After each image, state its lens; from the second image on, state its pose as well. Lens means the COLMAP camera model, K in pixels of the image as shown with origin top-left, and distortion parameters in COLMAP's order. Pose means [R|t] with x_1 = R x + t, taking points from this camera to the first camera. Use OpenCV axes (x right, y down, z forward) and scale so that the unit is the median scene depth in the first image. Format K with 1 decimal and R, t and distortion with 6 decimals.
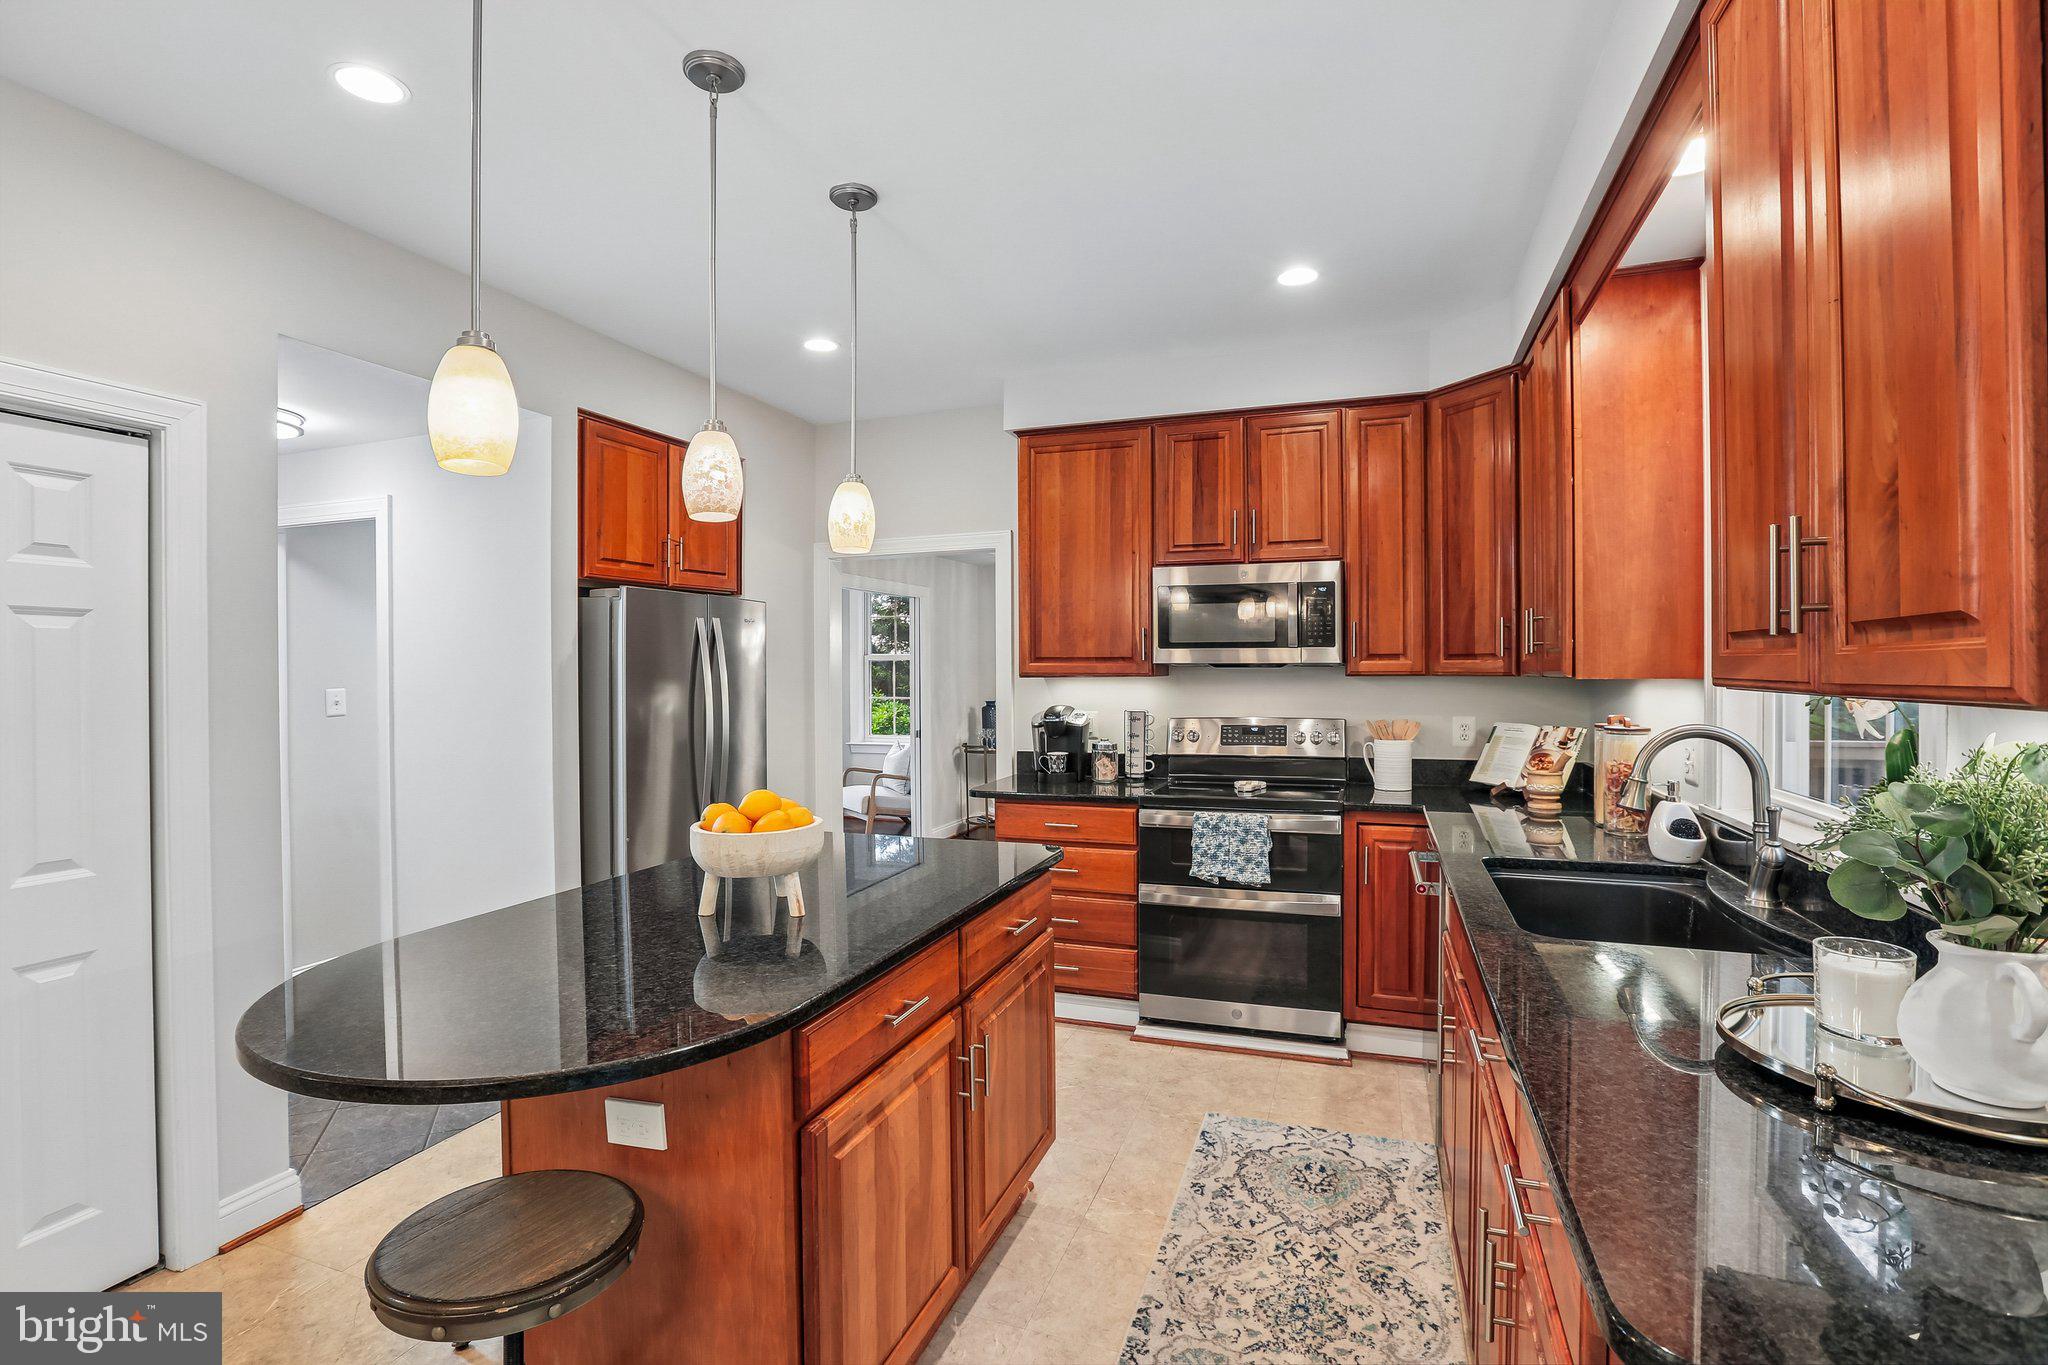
lens RADIAL K [[955.2, 0, 1027.7], [0, 955.2, 671.6], [0, 0, 1]] dist [-0.004974, 0.000686]
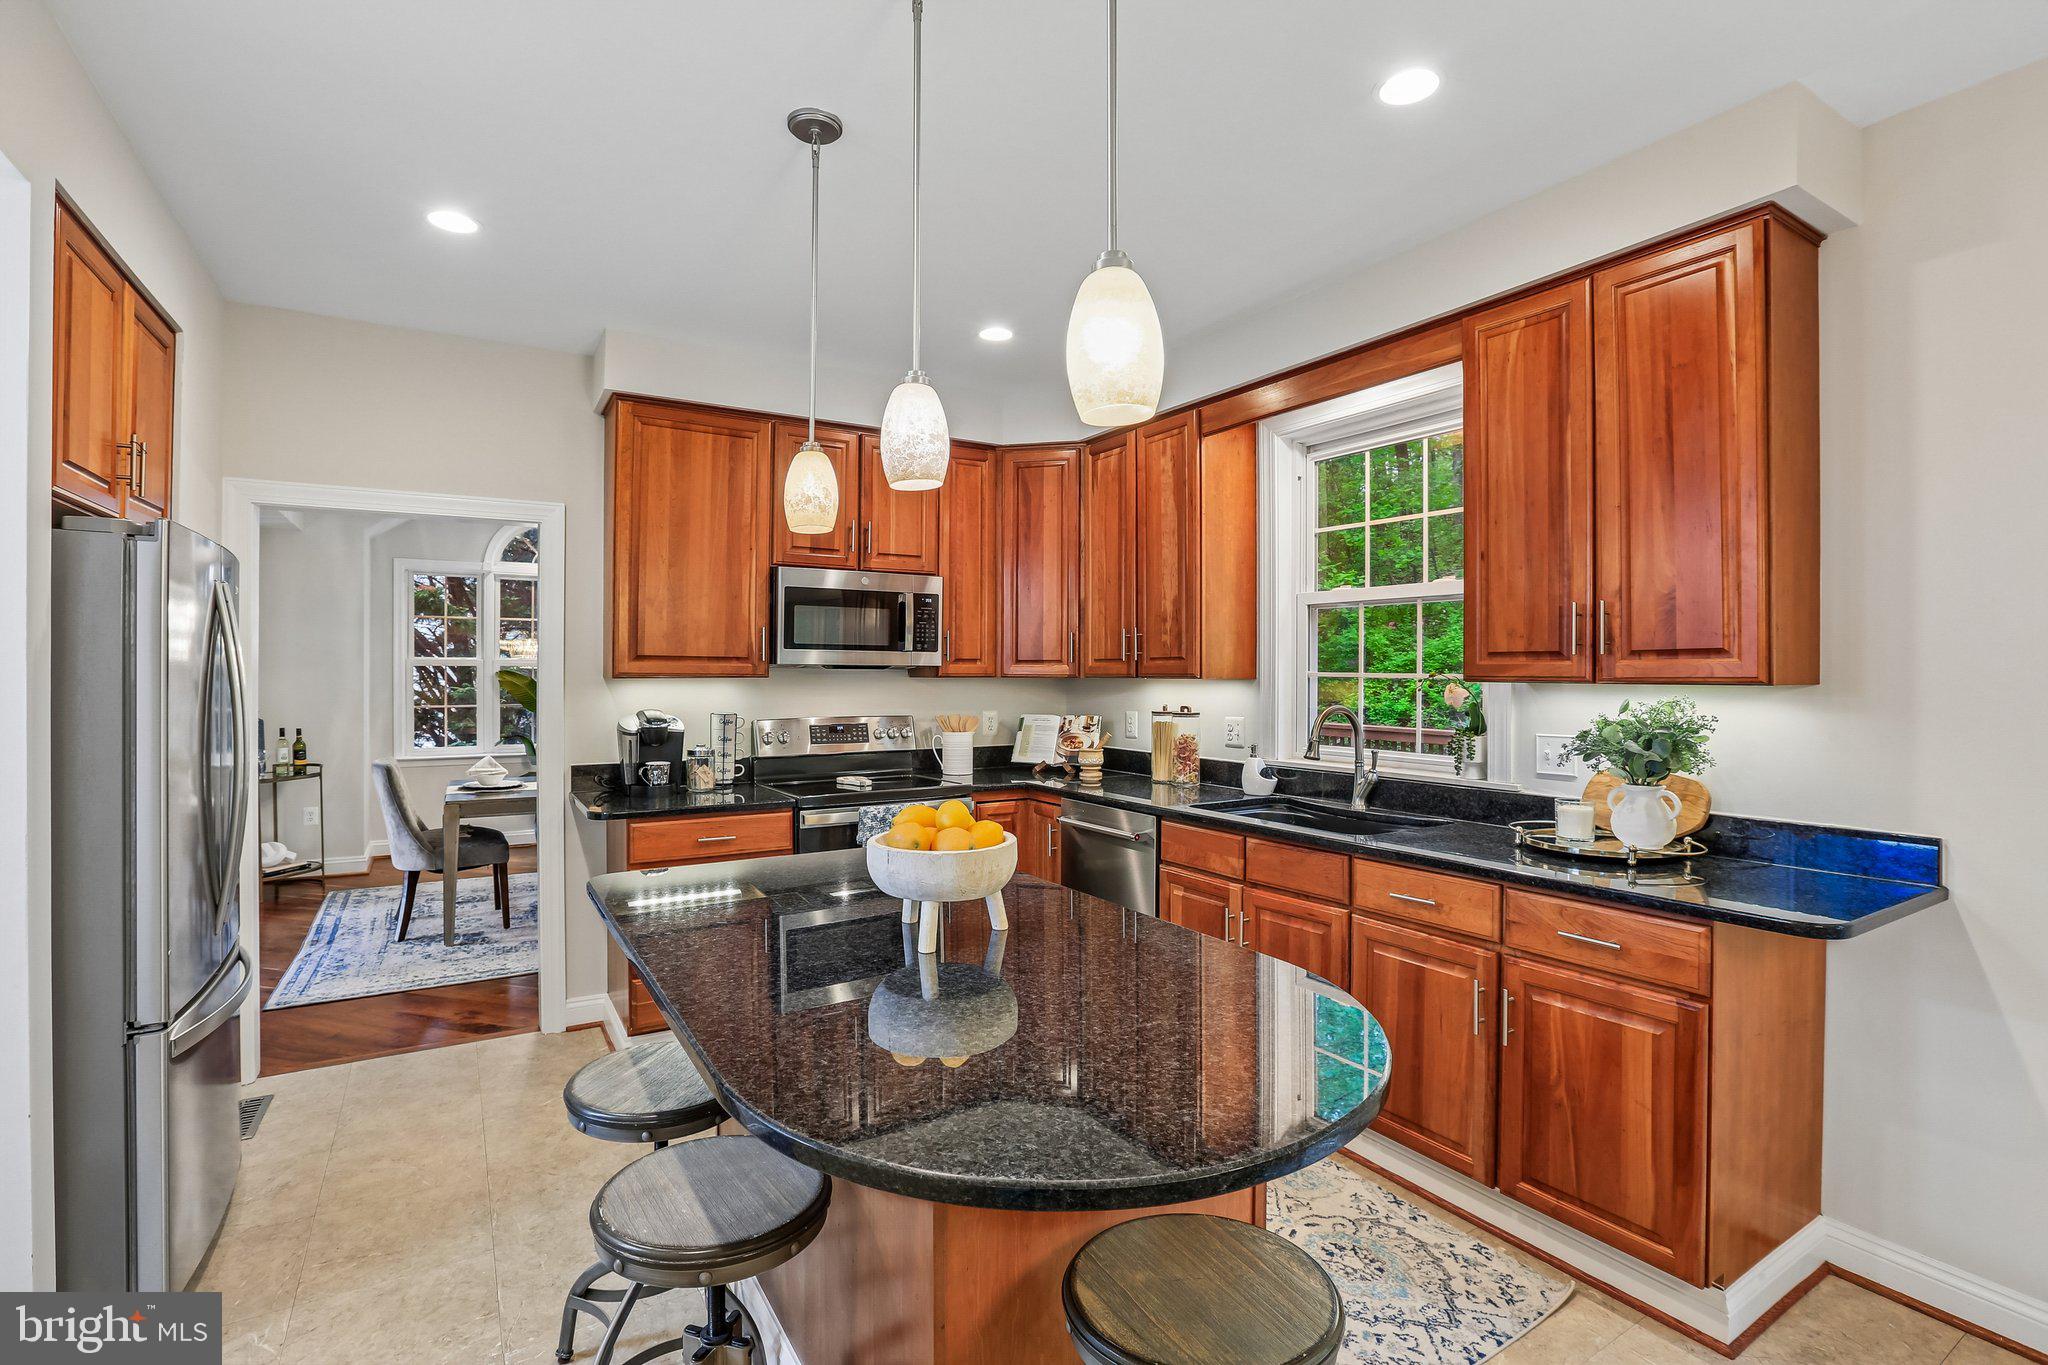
lens RADIAL K [[955.2, 0, 1004.7], [0, 955.2, 676.1], [0, 0, 1]] dist [-0.004974, 0.000686]
pose [[0.643445, 0.003547, 0.765484, -0.476446], [-0.004454, 0.999990, -0.000890, 0.003488], [-0.765480, -0.002837, 0.643454, 0.193164]]
